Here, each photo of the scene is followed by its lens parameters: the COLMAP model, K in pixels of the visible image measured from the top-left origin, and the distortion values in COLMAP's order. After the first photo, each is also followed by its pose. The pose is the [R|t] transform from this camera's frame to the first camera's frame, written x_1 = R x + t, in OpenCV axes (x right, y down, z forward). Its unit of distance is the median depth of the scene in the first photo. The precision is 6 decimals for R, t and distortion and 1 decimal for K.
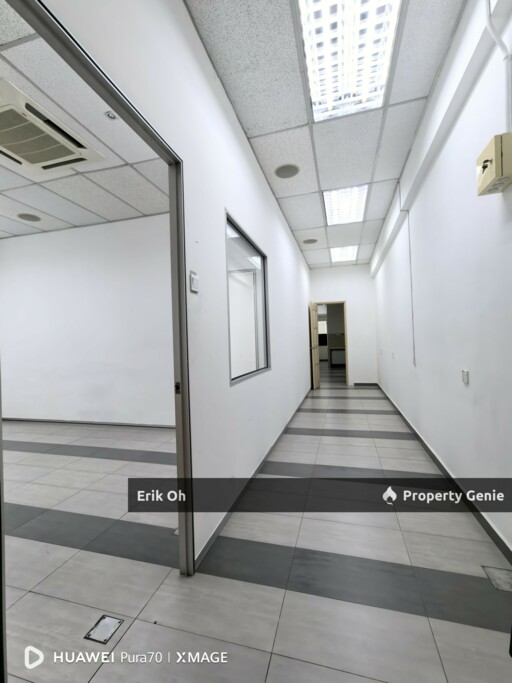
lens RADIAL K [[297.3, 0, 256.0], [0, 297.3, 341.5], [0, 0, 1]] dist [-0.000021, 0.000676]
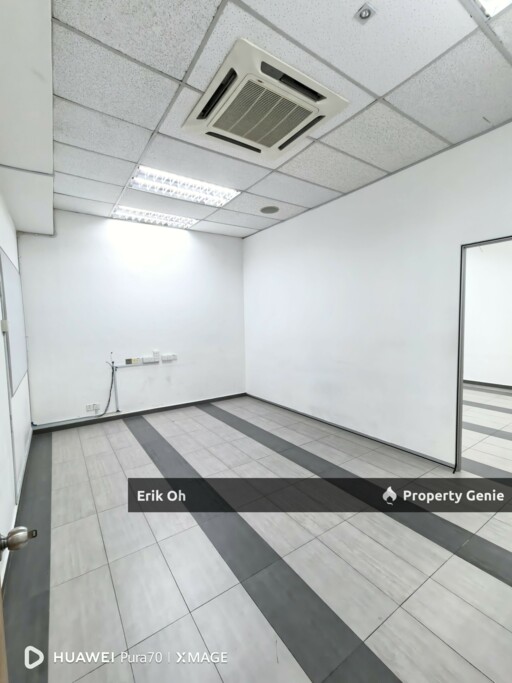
lens RADIAL K [[302.1, 0, 256.0], [0, 302.1, 341.5], [0, 0, 1]] dist [-0.002051, 0.000041]
pose [[0.760840, 0.055962, -0.646522, -0.167070], [0.002663, 0.995997, 0.089347, -0.099167], [0.648934, -0.069701, 0.757646, 0.249830]]
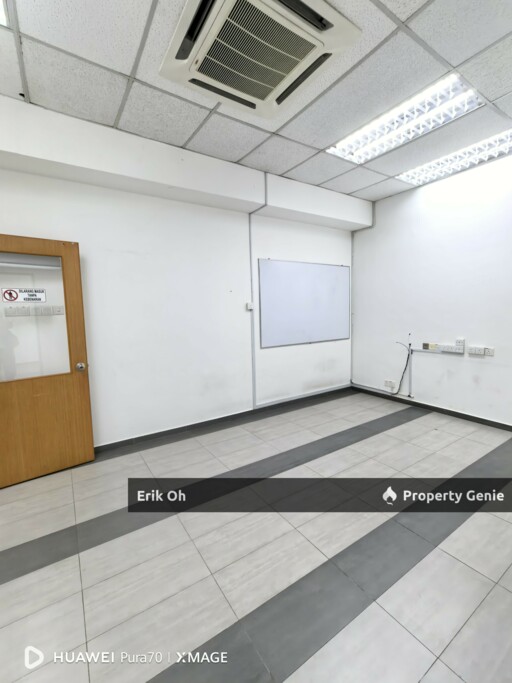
lens RADIAL K [[297.3, 0, 256.0], [0, 297.3, 341.5], [0, 0, 1]] dist [-0.000021, 0.000676]
pose [[-0.651583, 0.123906, -0.748390, -0.150281], [0.043586, 0.991055, 0.126135, -0.085099], [0.757324, 0.049568, -0.651155, 1.349467]]
